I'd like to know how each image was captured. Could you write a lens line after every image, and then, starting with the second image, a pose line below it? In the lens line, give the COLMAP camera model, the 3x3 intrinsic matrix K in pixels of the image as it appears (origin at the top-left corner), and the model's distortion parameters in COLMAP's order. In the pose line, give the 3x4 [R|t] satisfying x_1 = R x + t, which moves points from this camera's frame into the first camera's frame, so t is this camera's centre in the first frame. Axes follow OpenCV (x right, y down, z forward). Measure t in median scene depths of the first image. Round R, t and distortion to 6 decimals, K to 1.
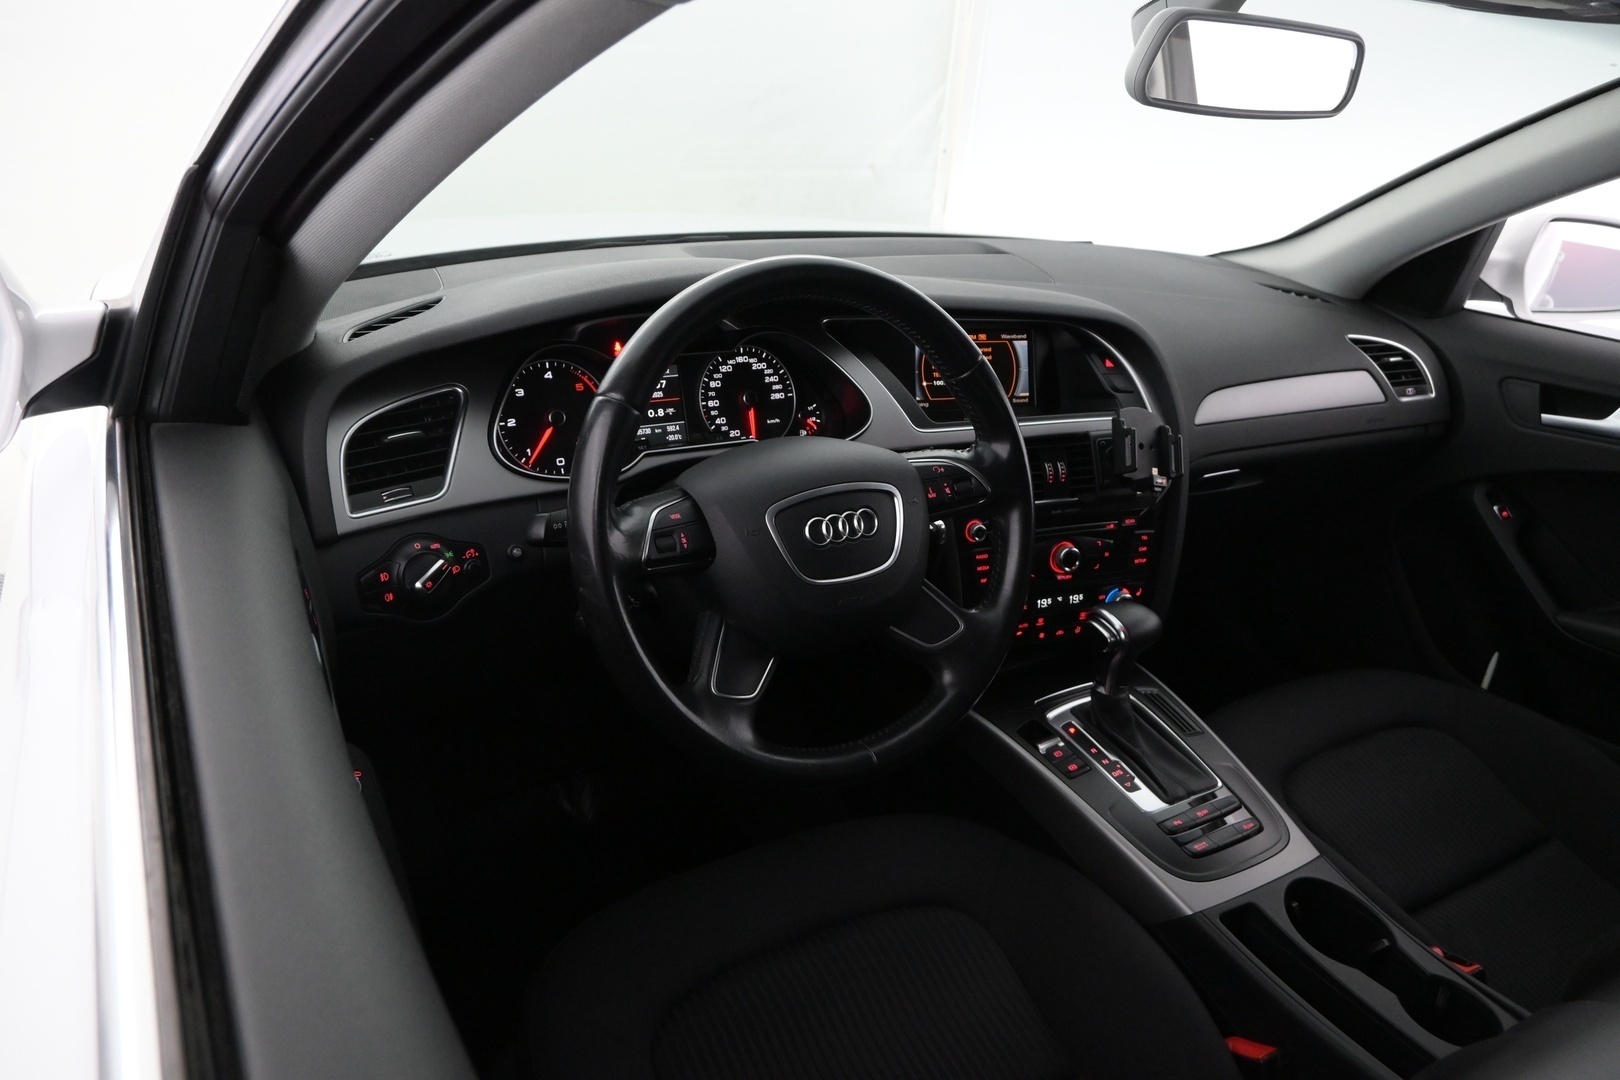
lens RADIAL K [[1108.5, 0, 810.6], [0, 1108.5, 529.6], [0, 0, 1]] dist [0.002059, -0.004382]
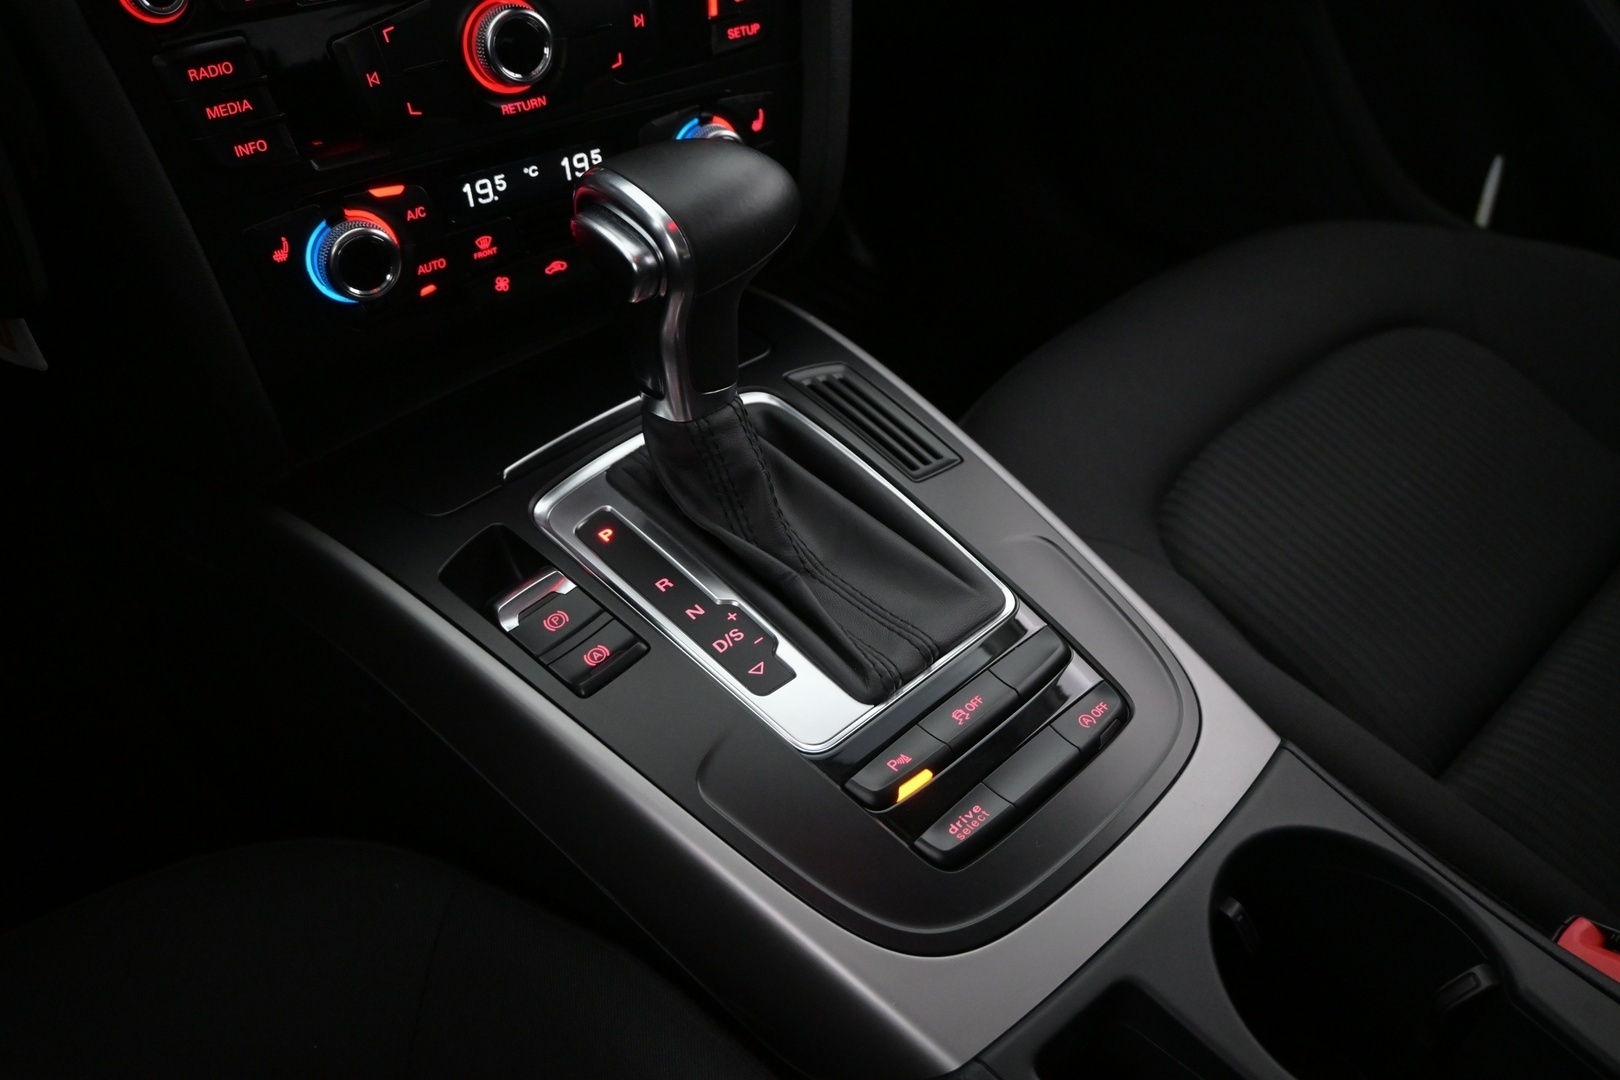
lens RADIAL K [[1331.7, 0, 808.7], [0, 1331.7, 540.4], [0, 0, 1]] dist [-0.017809, 0.005832]
pose [[0.968527, -0.208198, 0.136412, 0.234994], [0.162697, 0.944294, 0.286073, 0.068596], [-0.188373, -0.254876, 0.948448, 0.565393]]
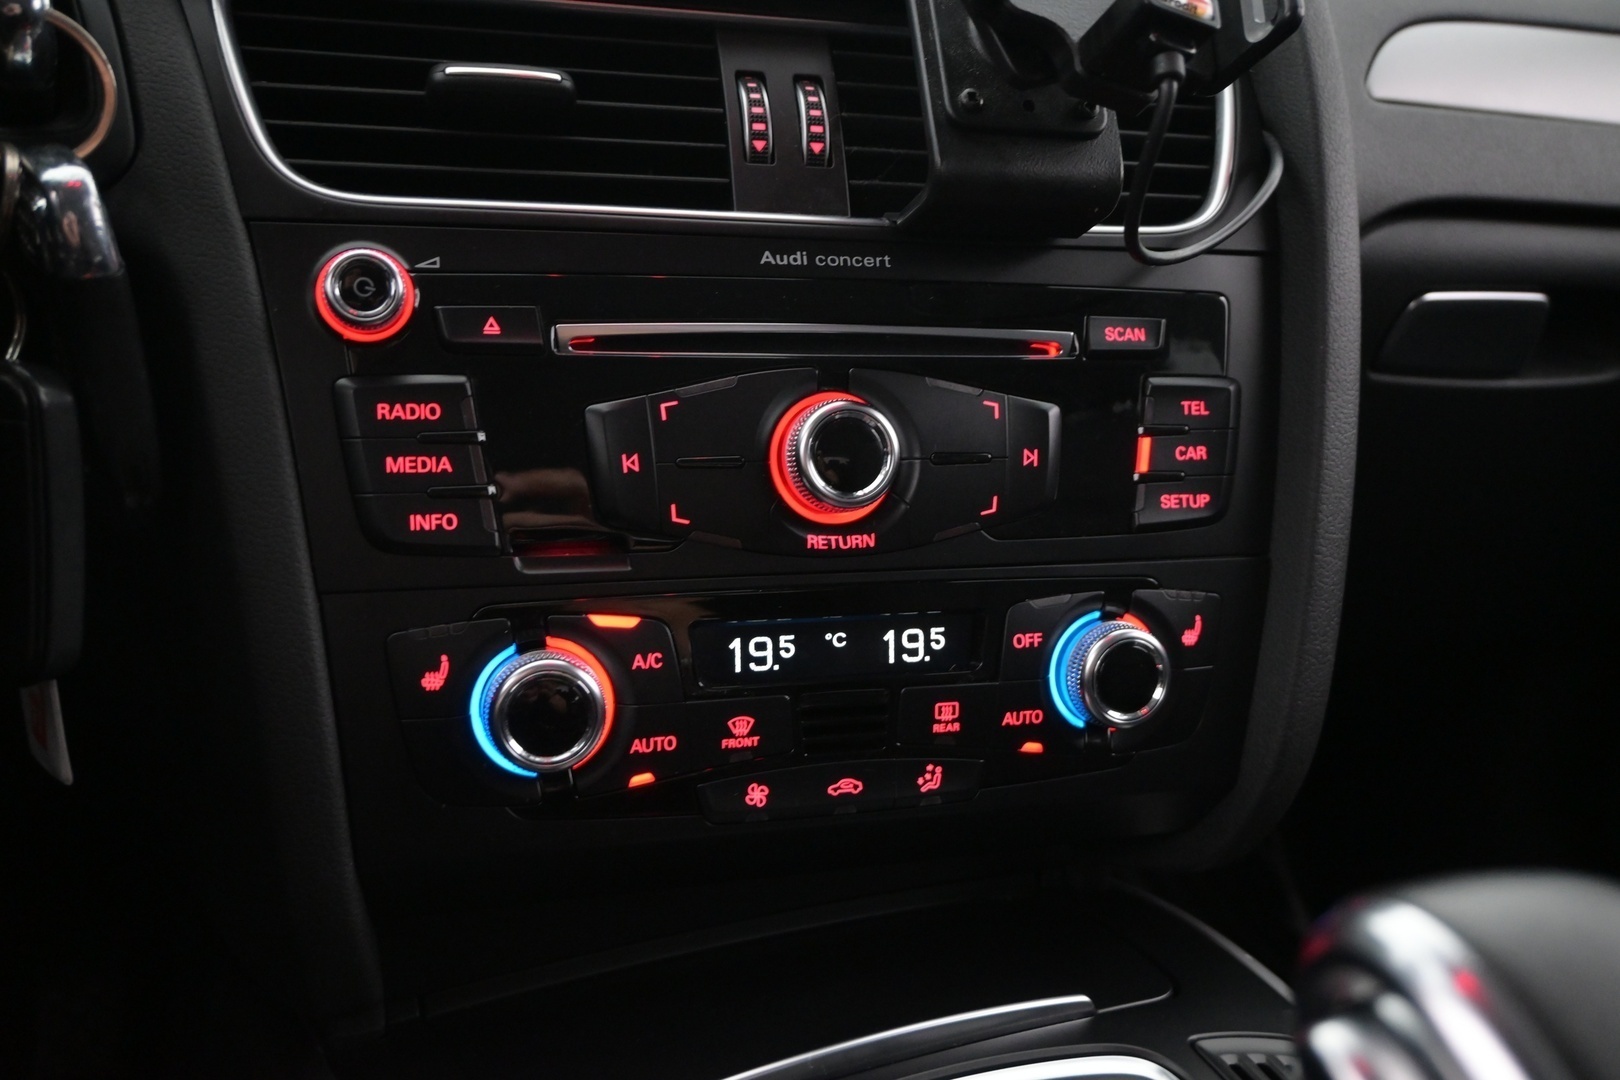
lens RADIAL K [[1331.7, 0, 804.2], [0, 1331.7, 532.1], [0, 0, 1]] dist [-0.017809, 0.005832]
pose [[0.993157, -0.030321, -0.112782, 0.258491], [0.005255, 0.976334, -0.216205, 0.104801], [0.116668, 0.214133, 0.969812, 0.737170]]
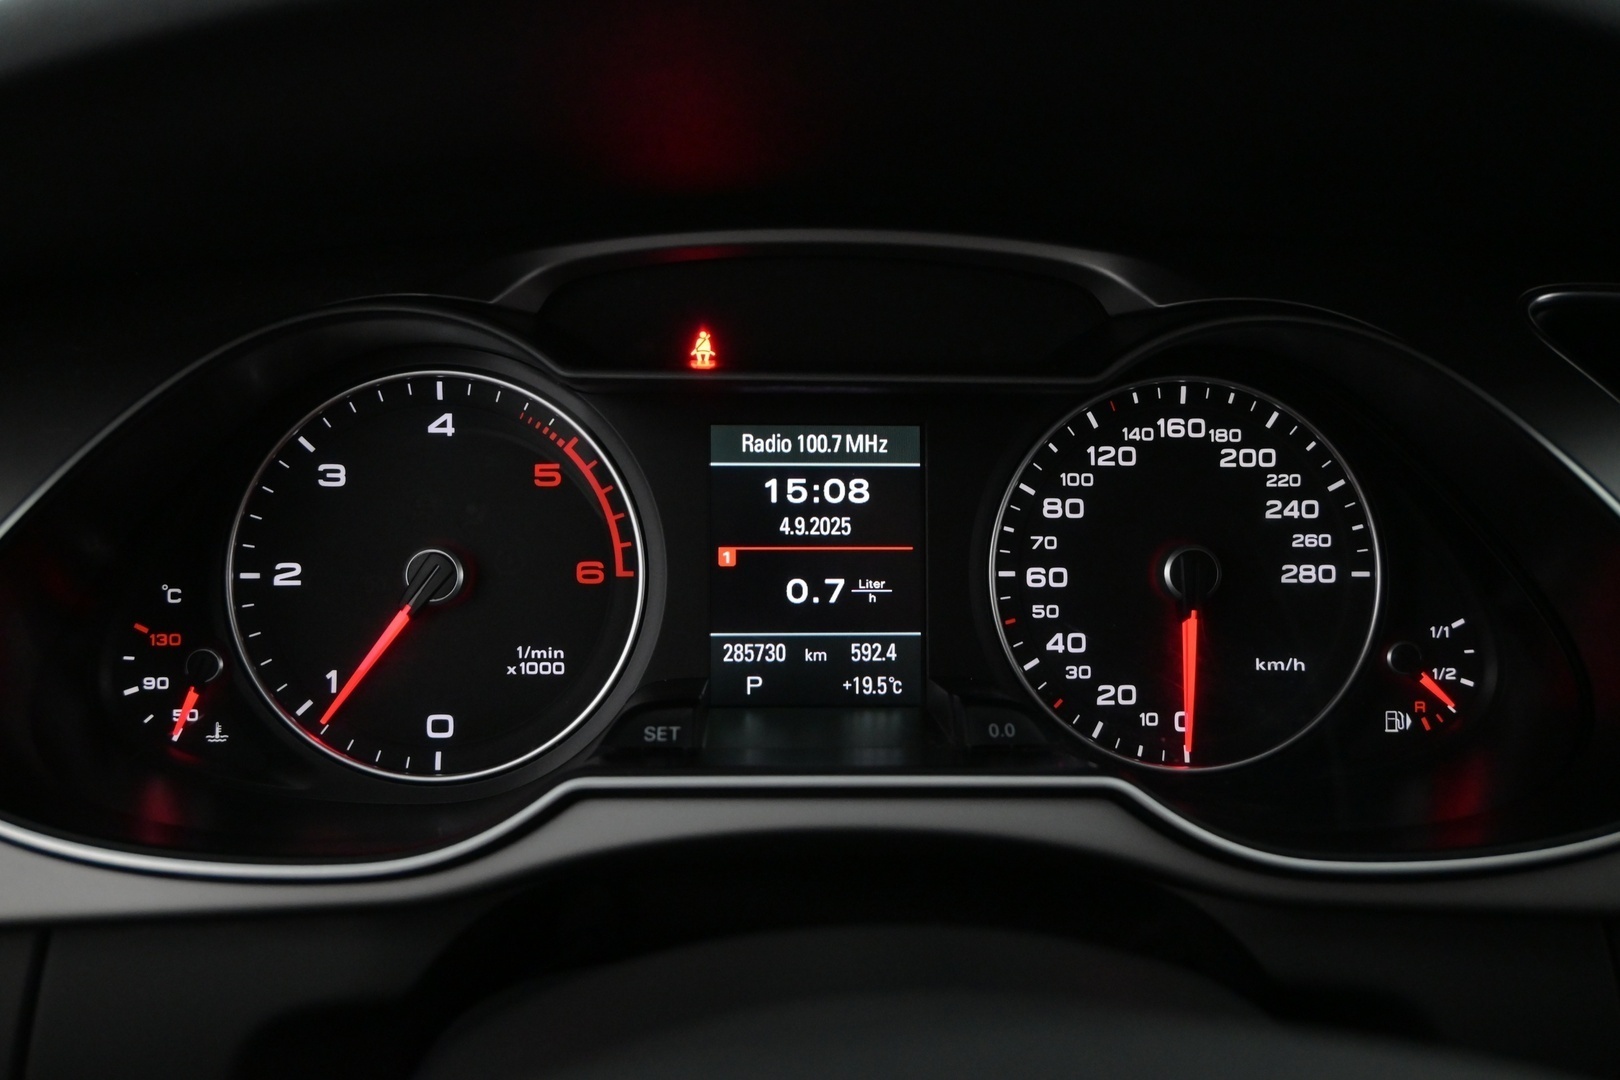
lens RADIAL K [[1352.5, 0, 810.7], [0, 1352.5, 546.7], [0, 0, 1]] dist [-0.002678, -0.004961]
pose [[0.887596, 0.108681, -0.447617, 0.008698], [-0.144877, 0.988317, -0.047320, -0.092287], [0.437245, 0.106851, 0.892972, 0.642610]]
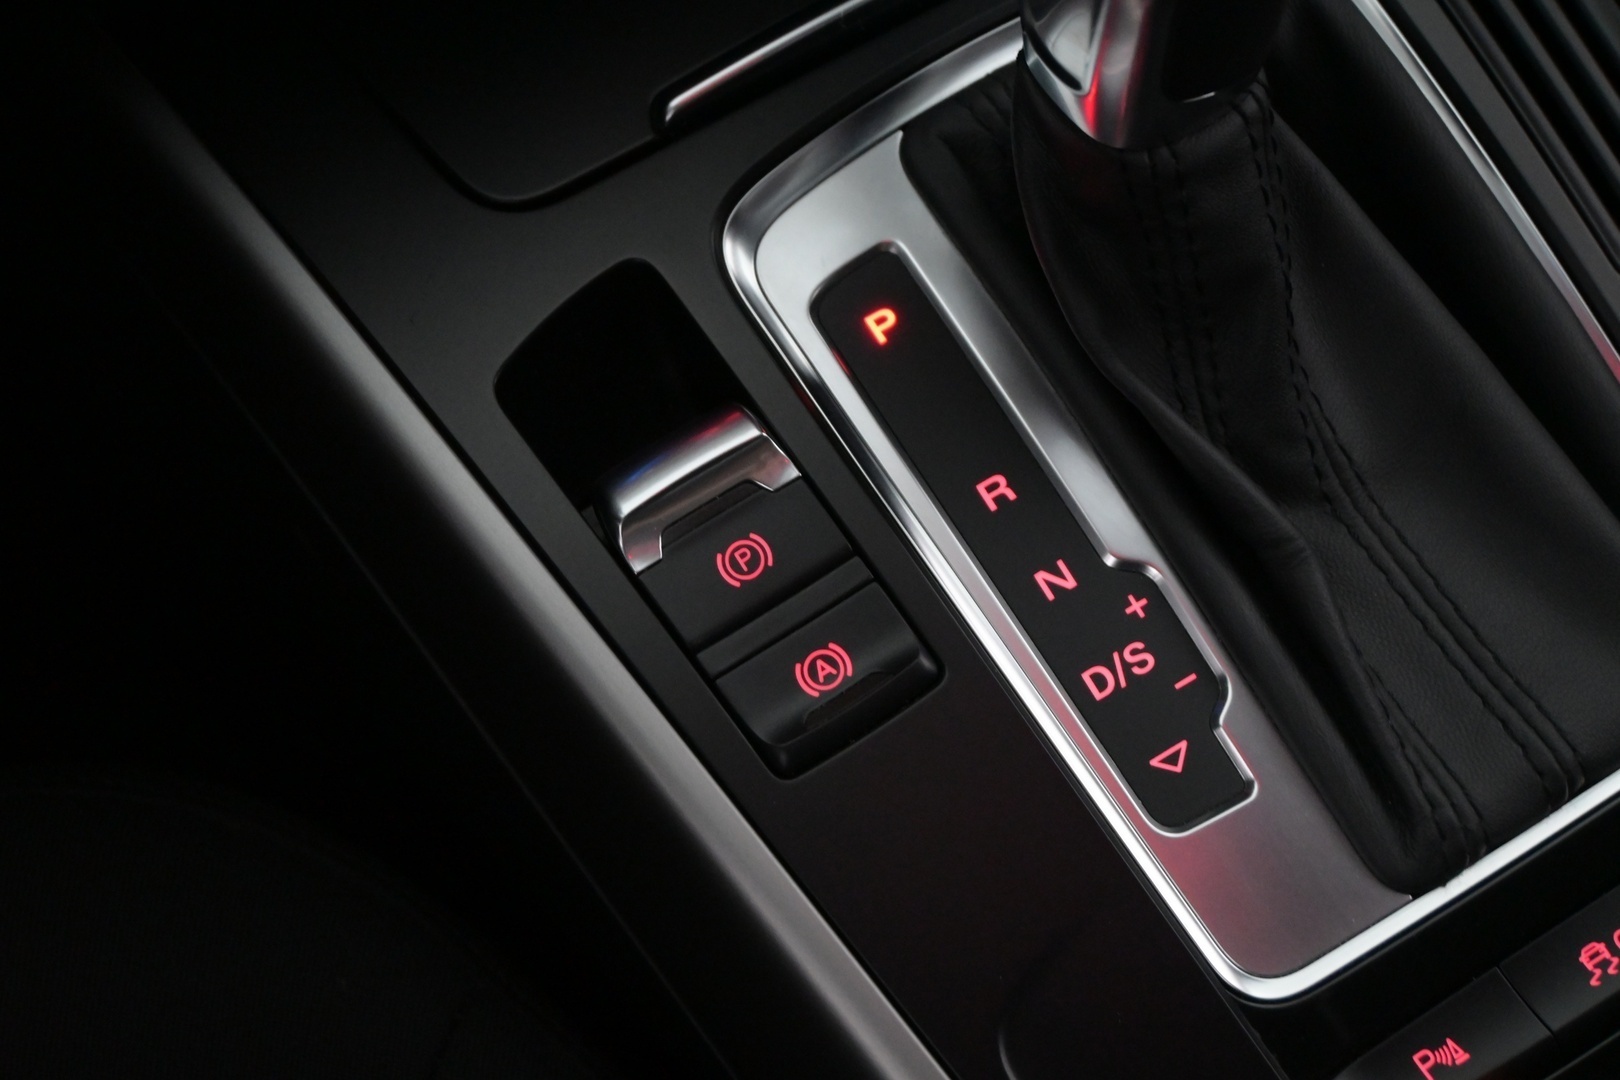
lens RADIAL K [[2713.5, 0, 806.0], [0, 2713.5, 538.2], [0, 0, 1]] dist [-0.003103, 0.000000]
pose [[0.998887, -0.043139, -0.019048, 0.226241], [0.045309, 0.766003, 0.641238, -0.037244], [-0.013072, -0.641388, 0.767105, 0.676658]]
